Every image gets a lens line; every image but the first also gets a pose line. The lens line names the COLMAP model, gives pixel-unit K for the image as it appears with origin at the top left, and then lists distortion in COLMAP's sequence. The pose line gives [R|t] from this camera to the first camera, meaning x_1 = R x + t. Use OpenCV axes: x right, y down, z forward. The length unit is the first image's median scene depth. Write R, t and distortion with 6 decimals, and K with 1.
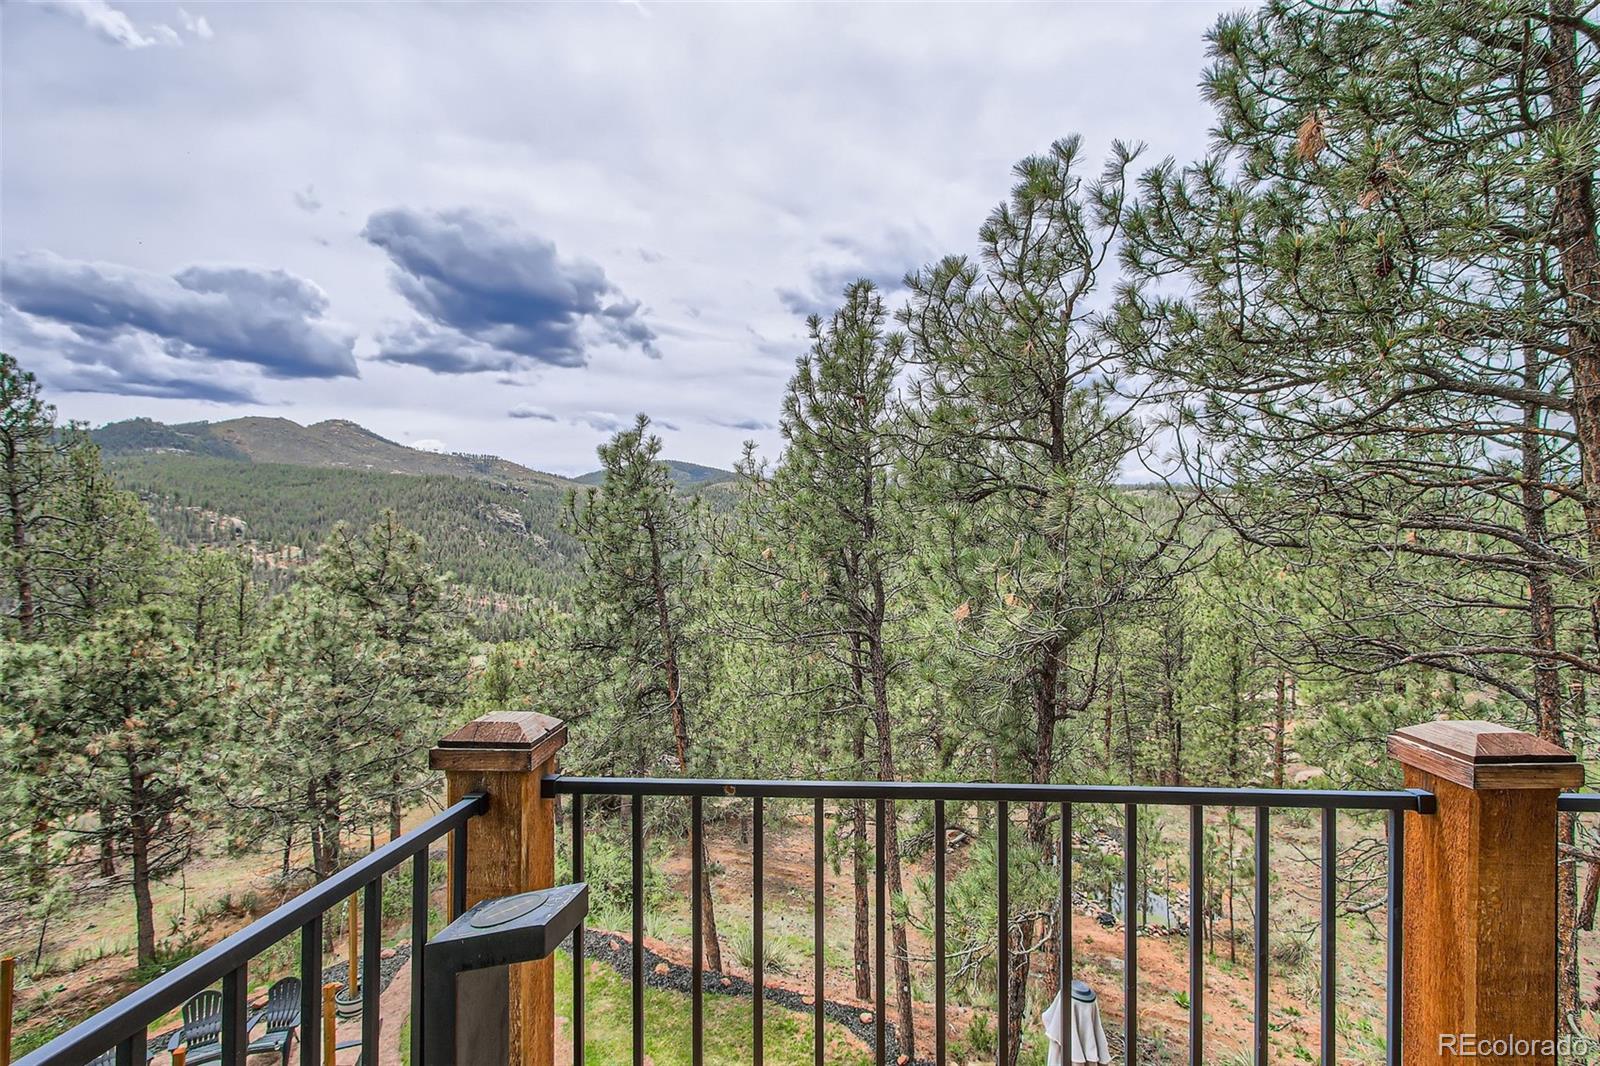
lens RADIAL K [[733.6, 0, 802.1], [0, 733.6, 546.2], [0, 0, 1]] dist [-0.000412, -0.000018]
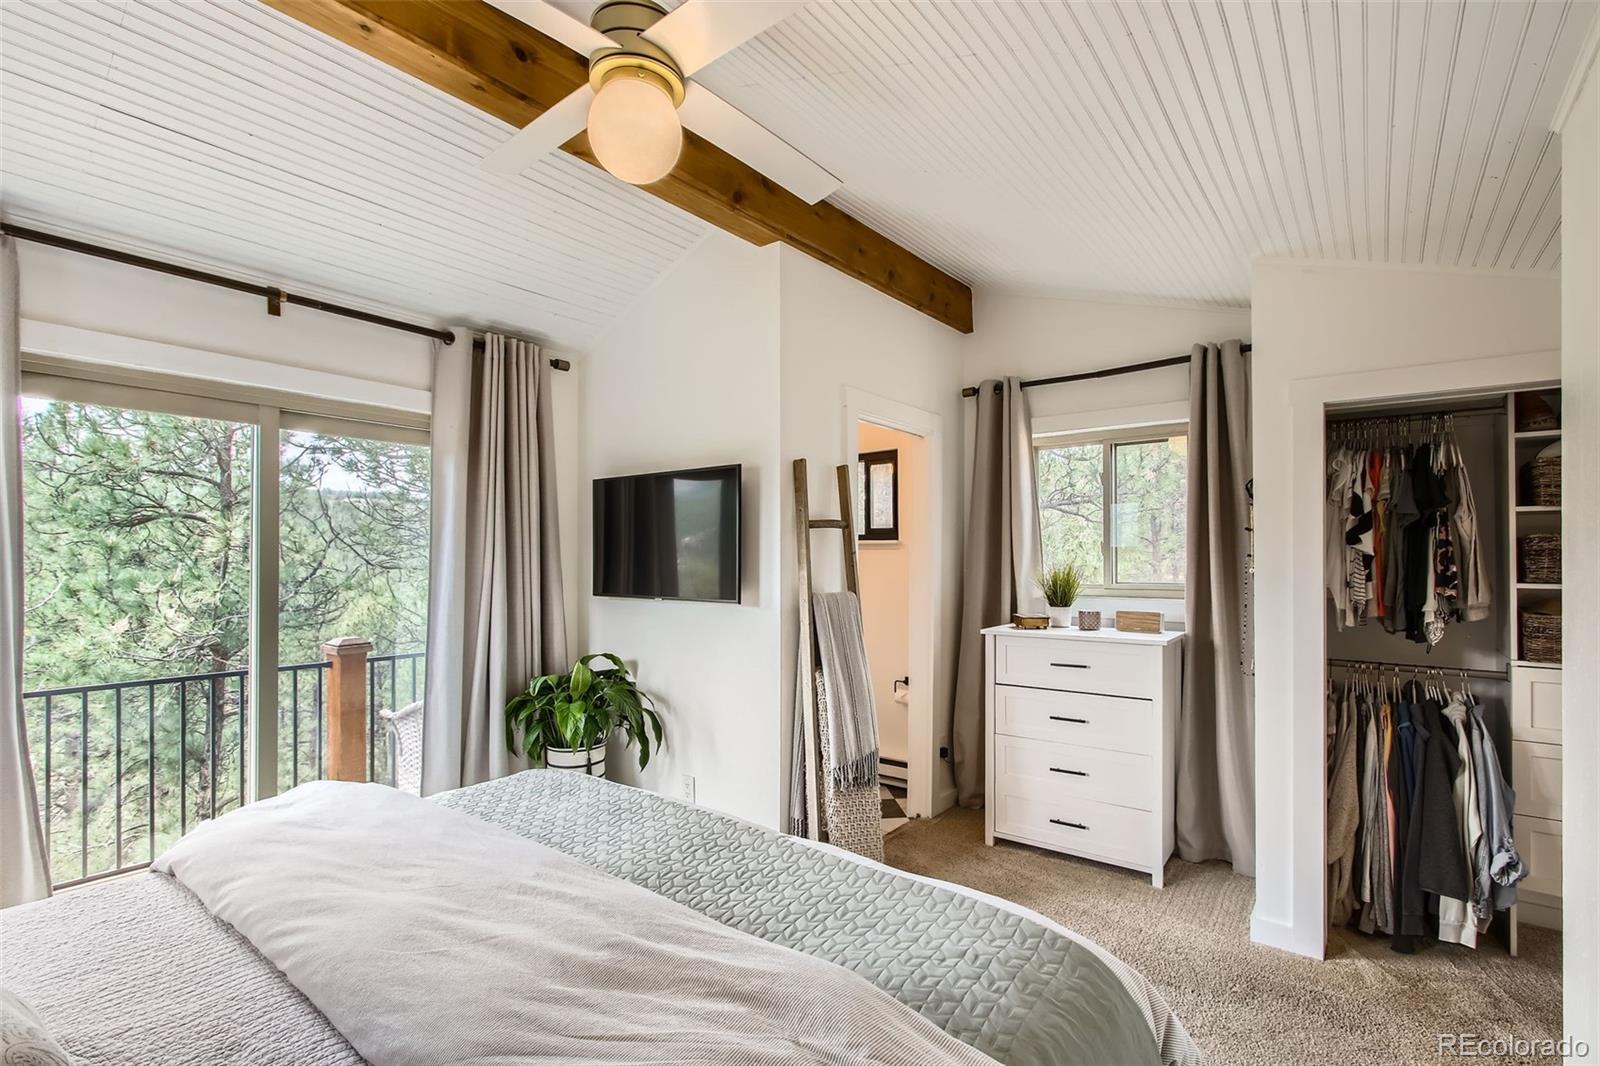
lens RADIAL K [[733.6, 0, 804.1], [0, 733.6, 559.3], [0, 0, 1]] dist [-0.000412, -0.000018]
pose [[0.558419, -0.001950, 0.829557, -0.123969], [-0.003416, 0.999983, 0.004651, -0.024740], [-0.829552, -0.005431, 0.558403, -0.482367]]
